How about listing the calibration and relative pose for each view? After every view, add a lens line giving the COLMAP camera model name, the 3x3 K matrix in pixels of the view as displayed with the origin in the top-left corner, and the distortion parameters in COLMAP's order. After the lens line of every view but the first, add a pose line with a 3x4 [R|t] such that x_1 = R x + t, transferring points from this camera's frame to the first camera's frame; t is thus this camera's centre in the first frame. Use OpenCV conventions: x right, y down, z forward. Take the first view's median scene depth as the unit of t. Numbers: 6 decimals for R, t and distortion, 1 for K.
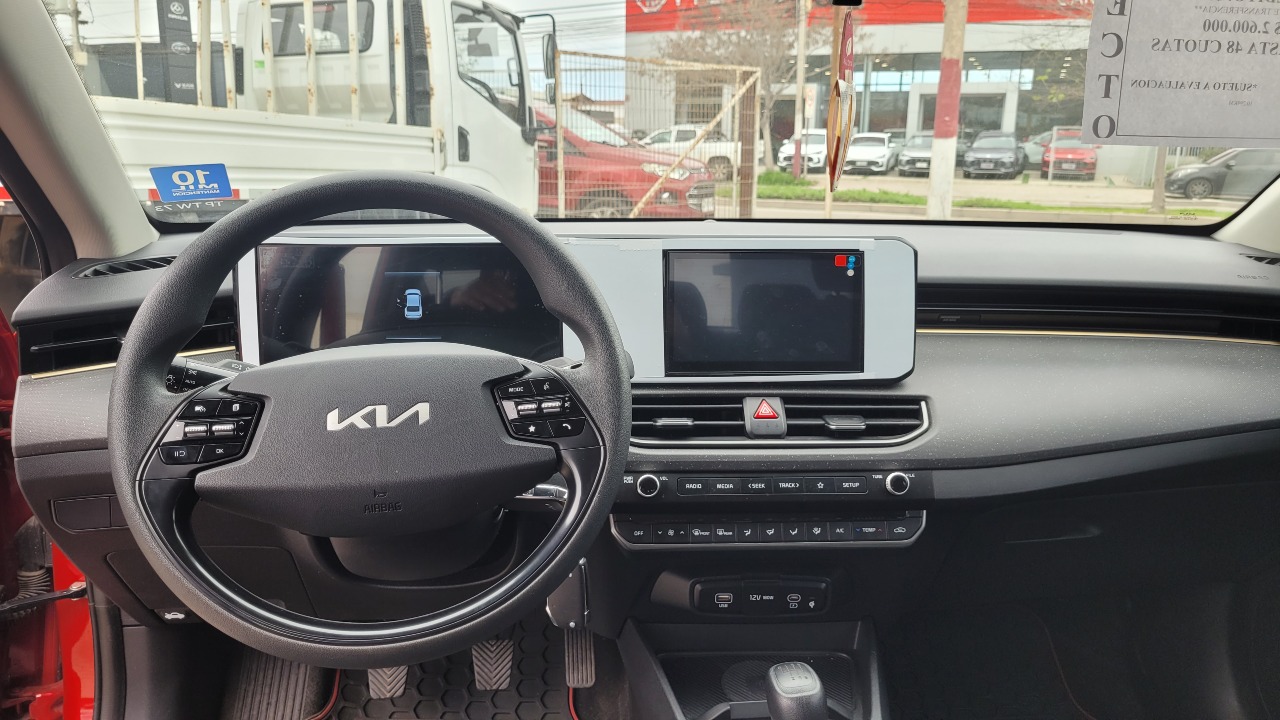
lens RADIAL K [[972.7, 0, 640.0], [0, 972.7, 360.0], [0, 0, 1]] dist [0.050534, -0.046511]
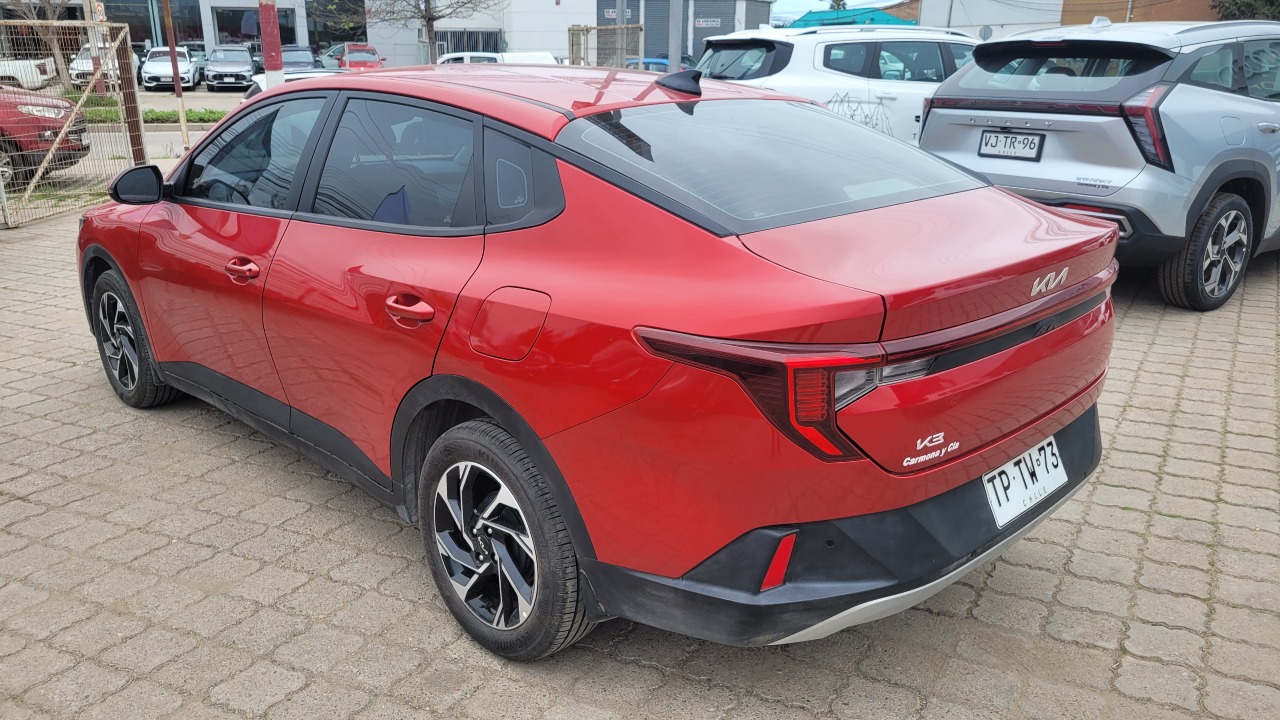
lens RADIAL K [[972.7, 0, 640.0], [0, 972.7, 360.0], [0, 0, 1]] dist [0.050534, -0.046511]
pose [[0.780220, -0.200778, 0.592406, -0.106053], [0.145312, 0.979353, 0.140541, 0.017613], [-0.608392, -0.023570, 0.793287, -0.209486]]
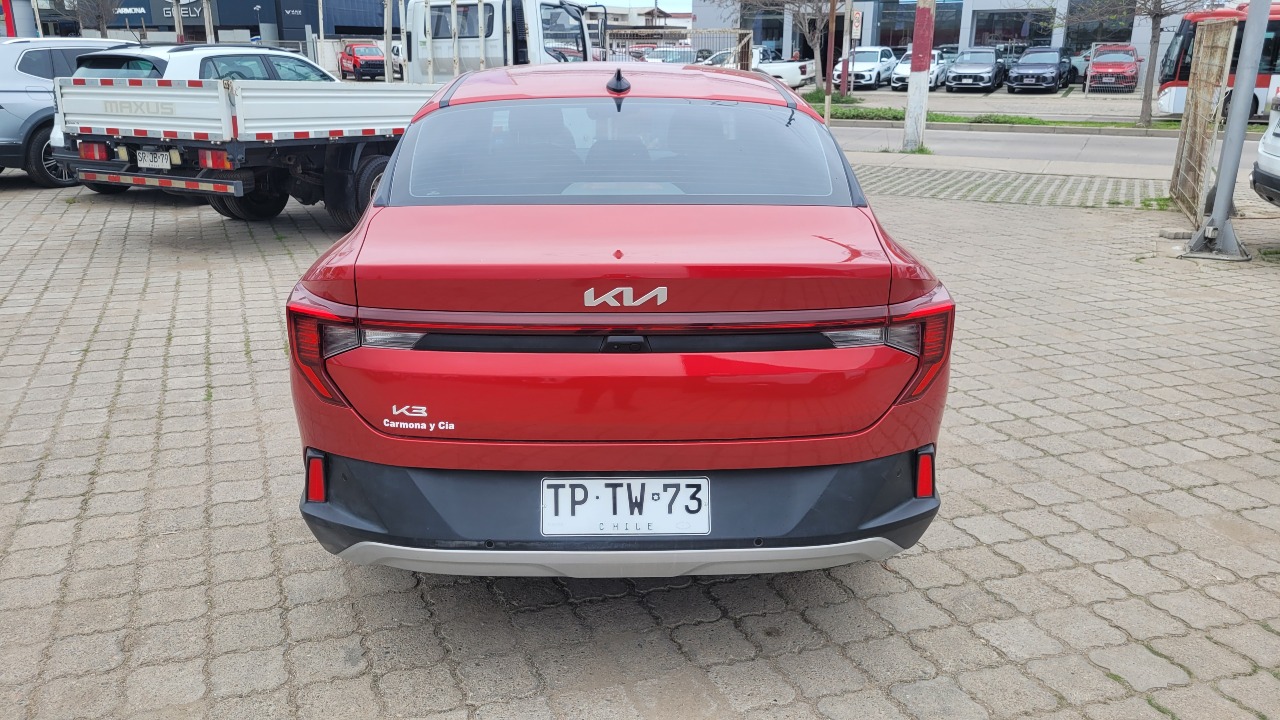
lens RADIAL K [[972.7, 0, 640.0], [0, 972.7, 360.0], [0, 0, 1]] dist [0.050534, -0.046511]
pose [[0.996807, 0.012517, -0.078859, 0.043726], [-0.005716, 0.996288, 0.085896, 0.032841], [0.079642, -0.085171, 0.993178, -0.265393]]
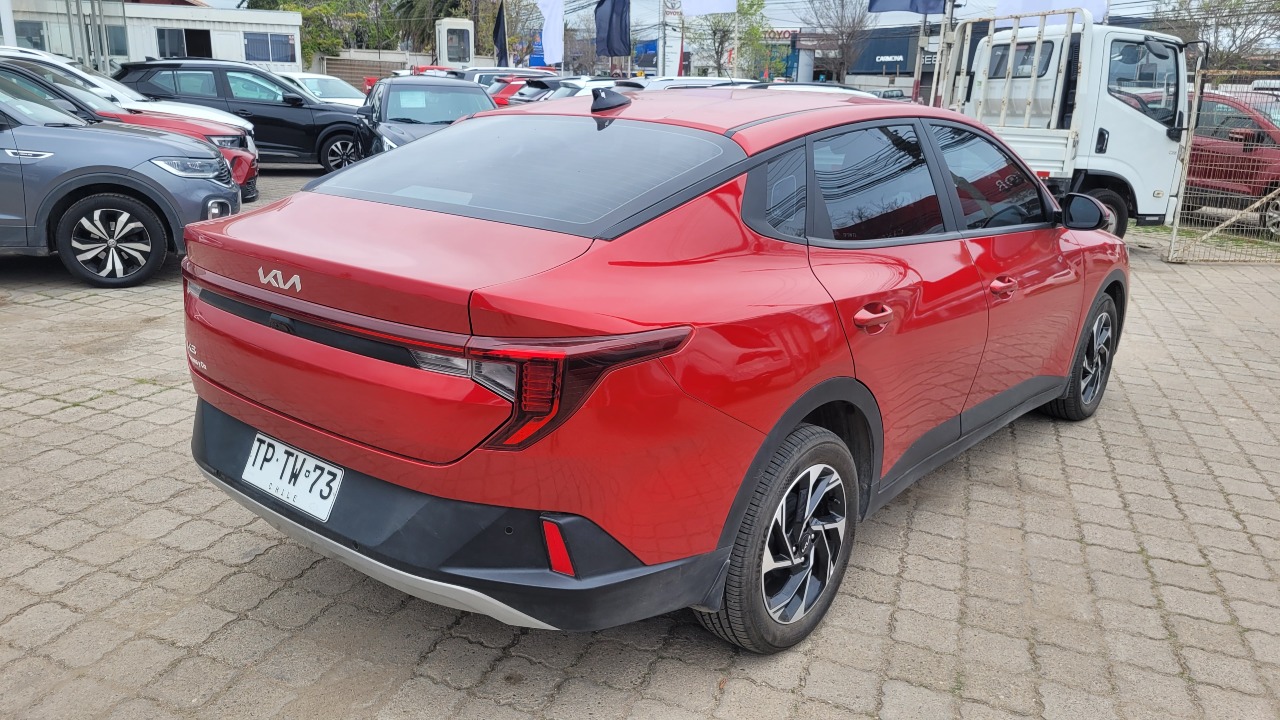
lens RADIAL K [[978.1, 0, 637.8], [0, 978.1, 371.4], [0, 0, 1]] dist [0.034429, -0.002134]
pose [[0.692019, 0.205444, -0.692028, 0.175127], [-0.173734, 0.977869, 0.116570, 0.022509], [0.700661, 0.039560, 0.712397, -0.197892]]
